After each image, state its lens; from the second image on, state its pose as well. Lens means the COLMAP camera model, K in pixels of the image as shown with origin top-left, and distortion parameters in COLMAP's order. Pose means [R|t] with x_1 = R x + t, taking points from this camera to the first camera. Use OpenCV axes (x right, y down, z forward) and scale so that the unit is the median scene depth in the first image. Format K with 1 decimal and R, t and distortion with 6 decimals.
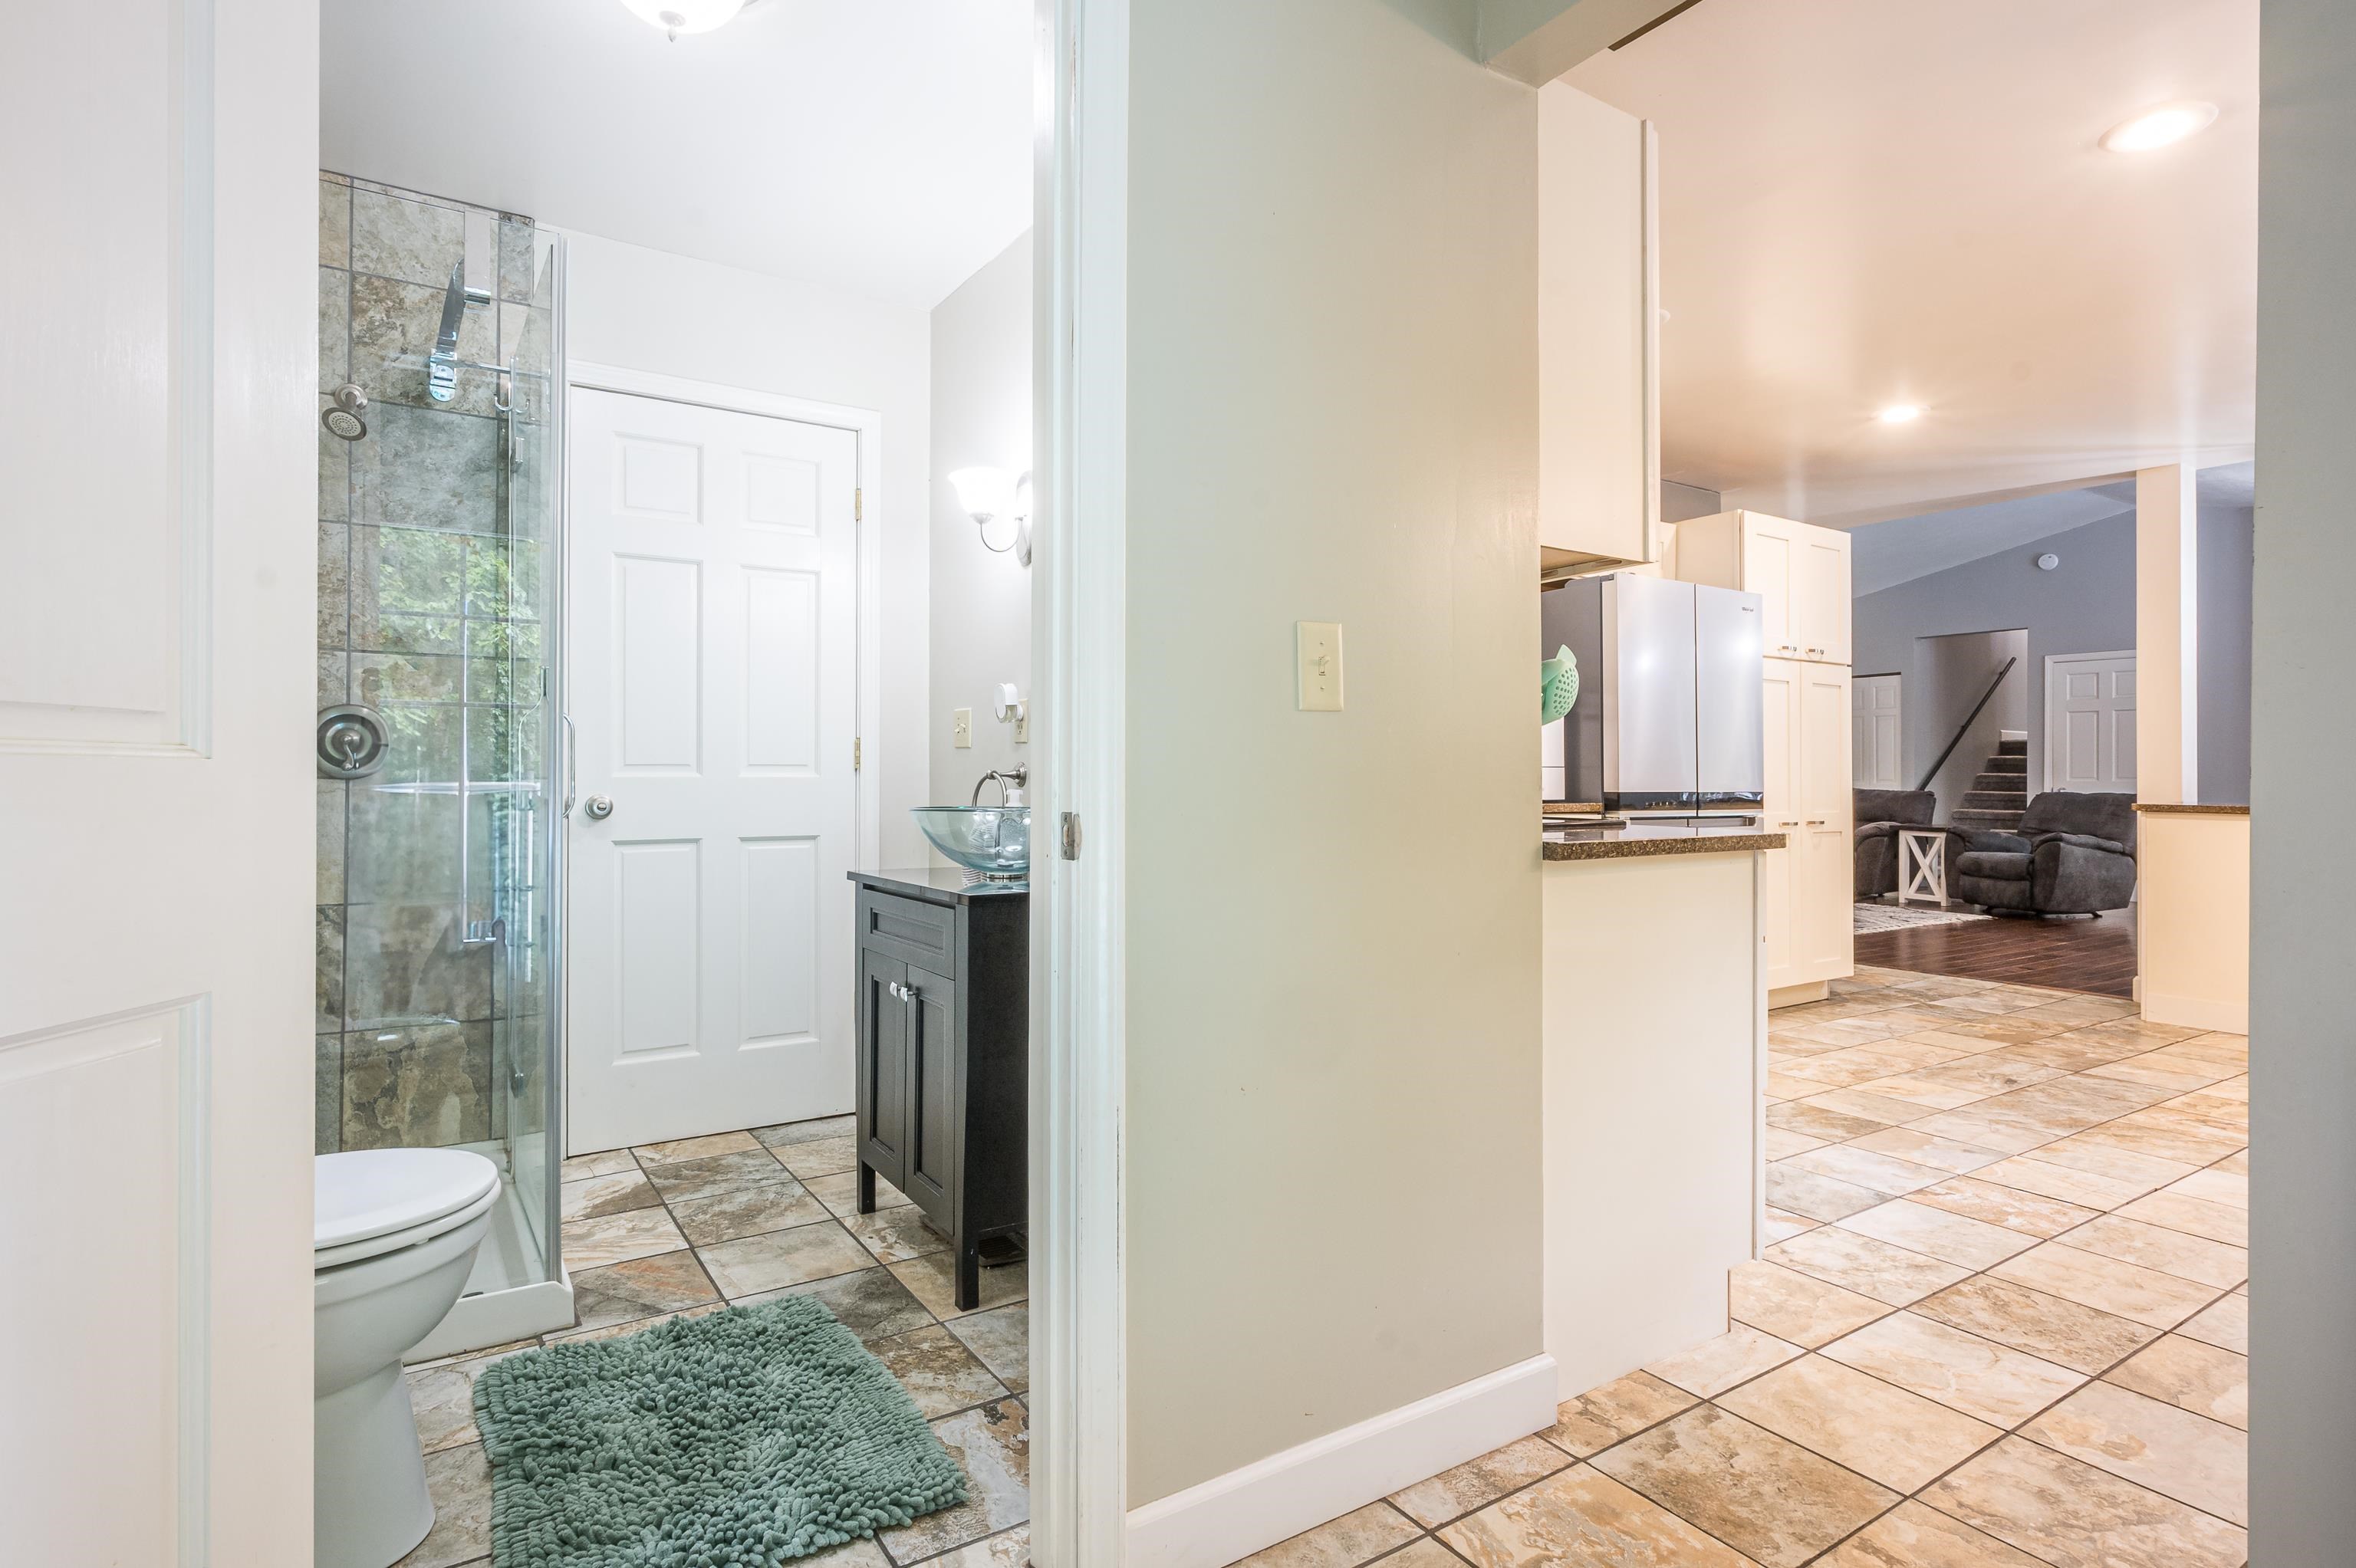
lens RADIAL K [[1181.3, 0, 1181.4], [0, 1181.3, 769.5], [0, 0, 1]] dist [0.006289, -0.000281]
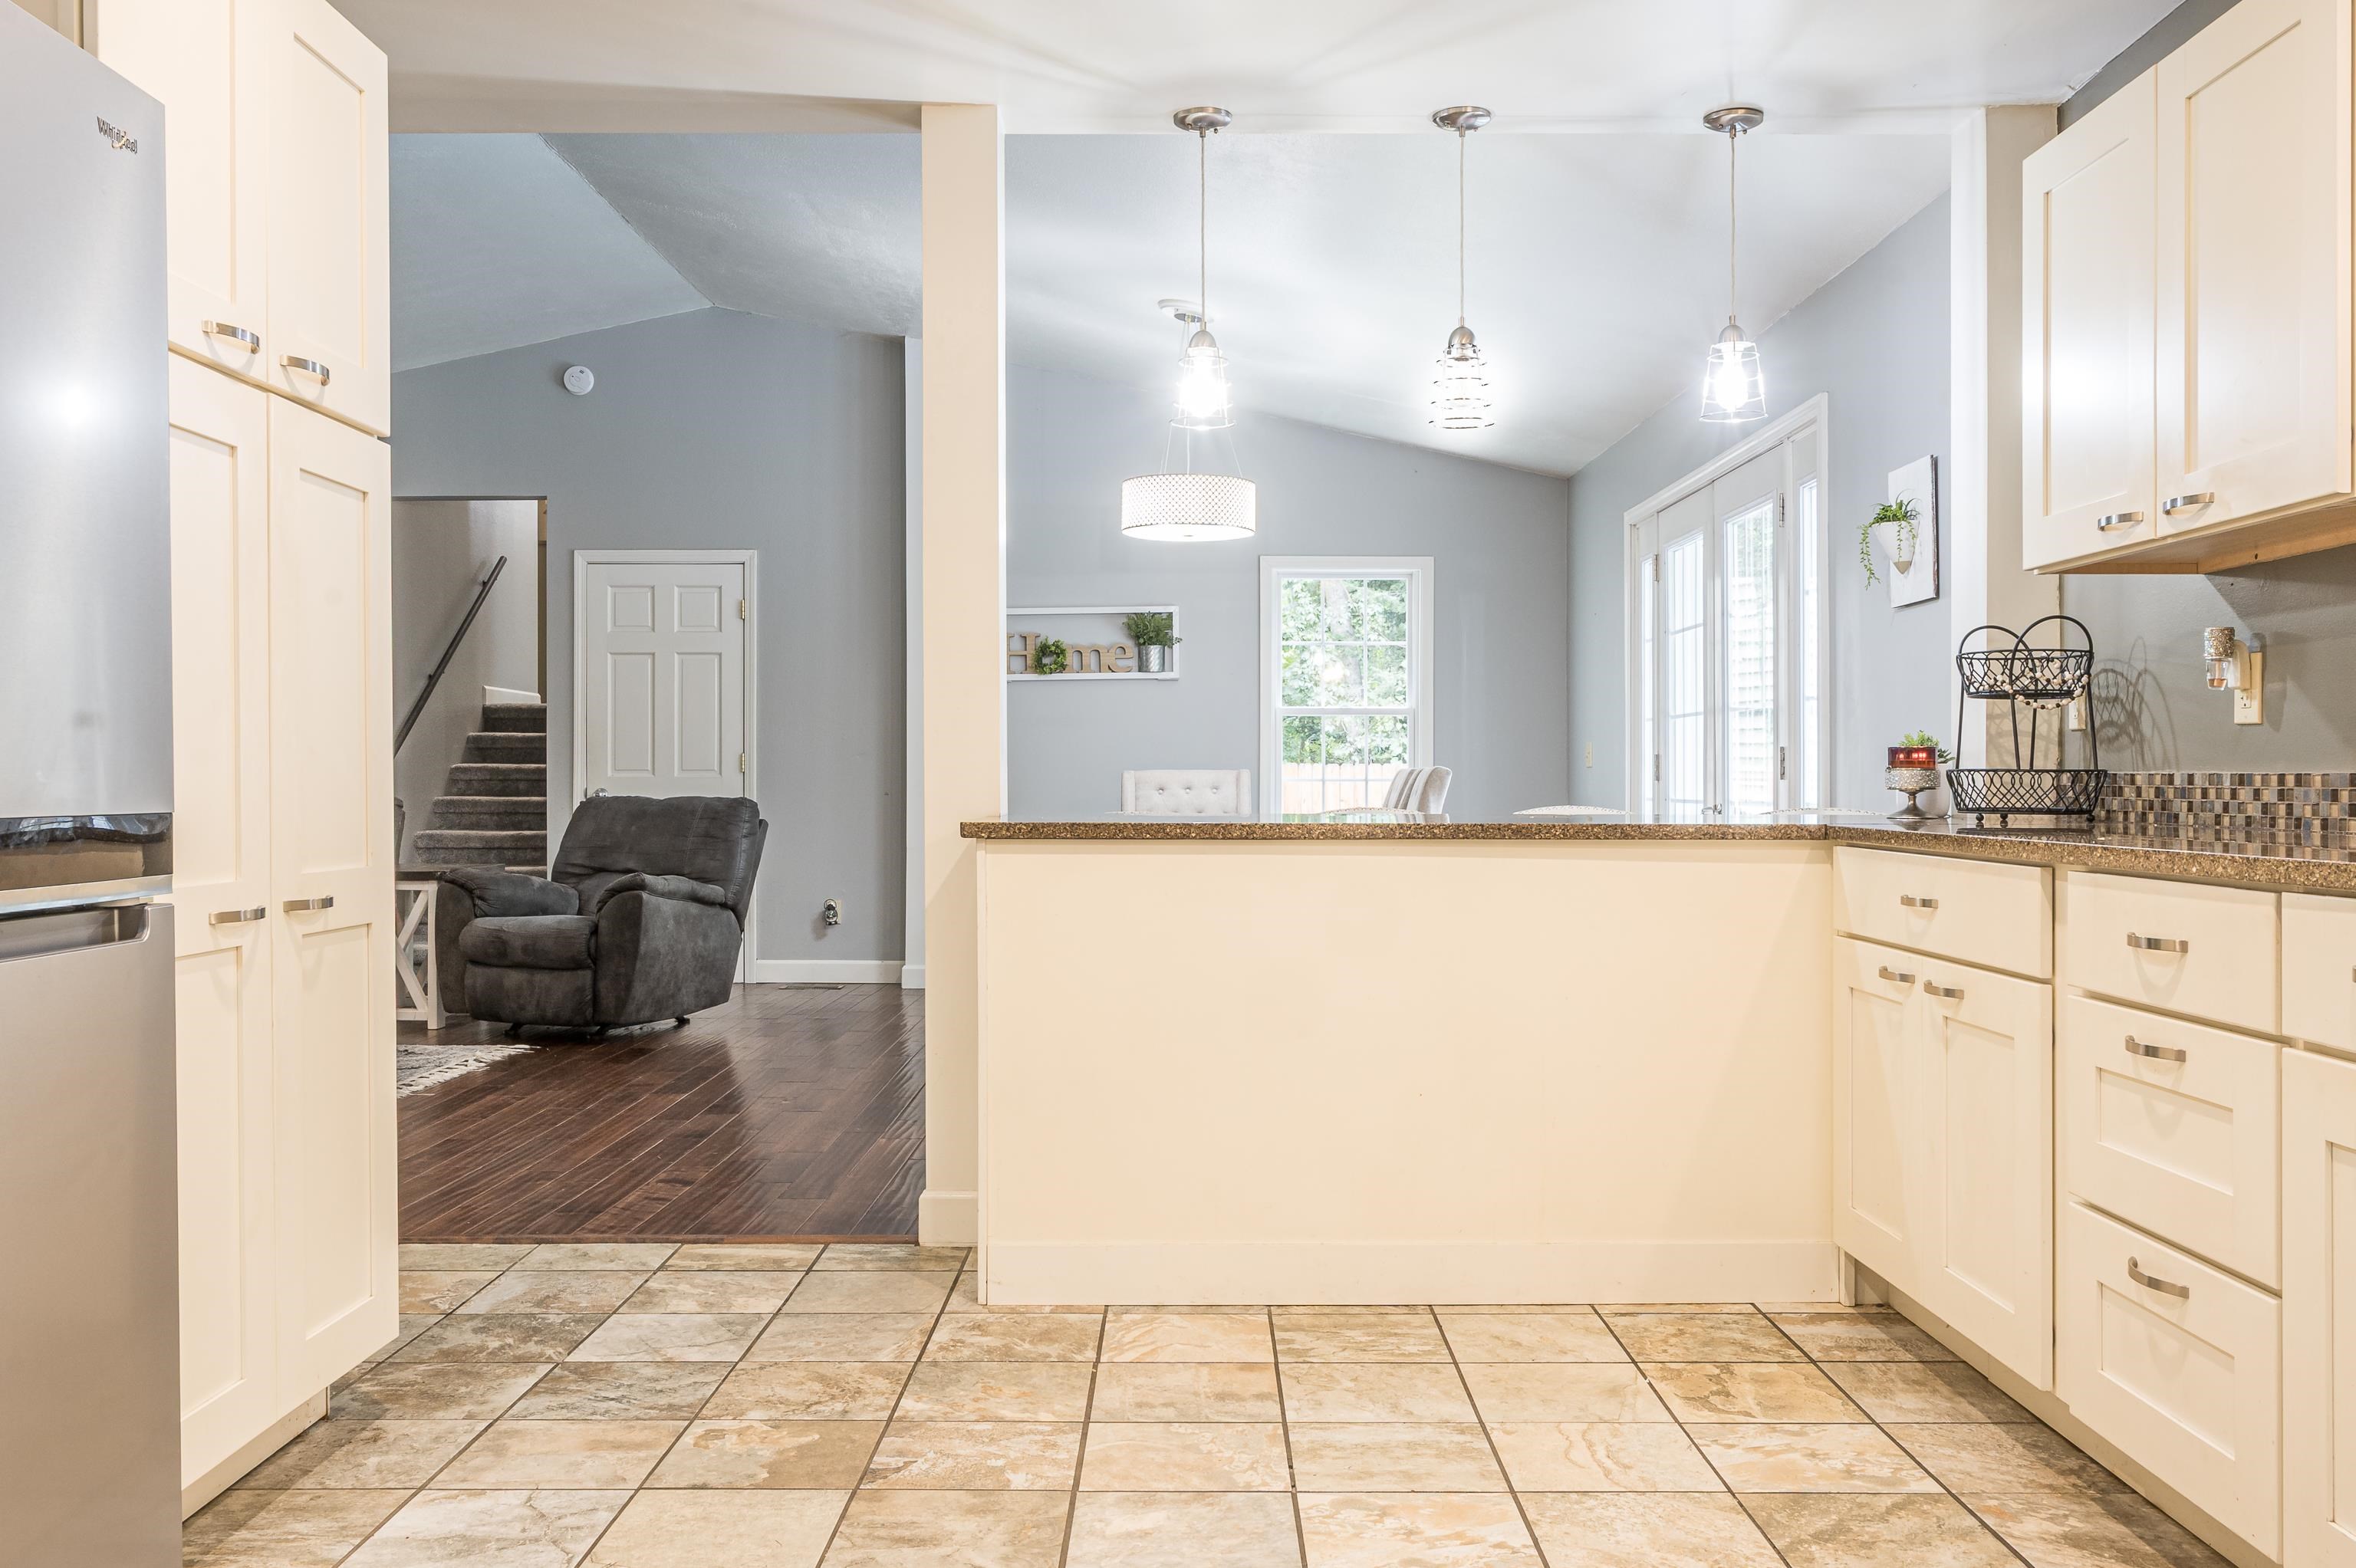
lens RADIAL K [[2001.6, 0, 1181.9], [0, 2001.6, 774.9], [0, 0, 1]] dist [0.000260, -0.001770]
pose [[0.550797, -0.004092, 0.834630, 0.125643], [-0.000697, 0.999985, 0.005362, 0.004134], [-0.834639, -0.003535, 0.550786, 0.296407]]
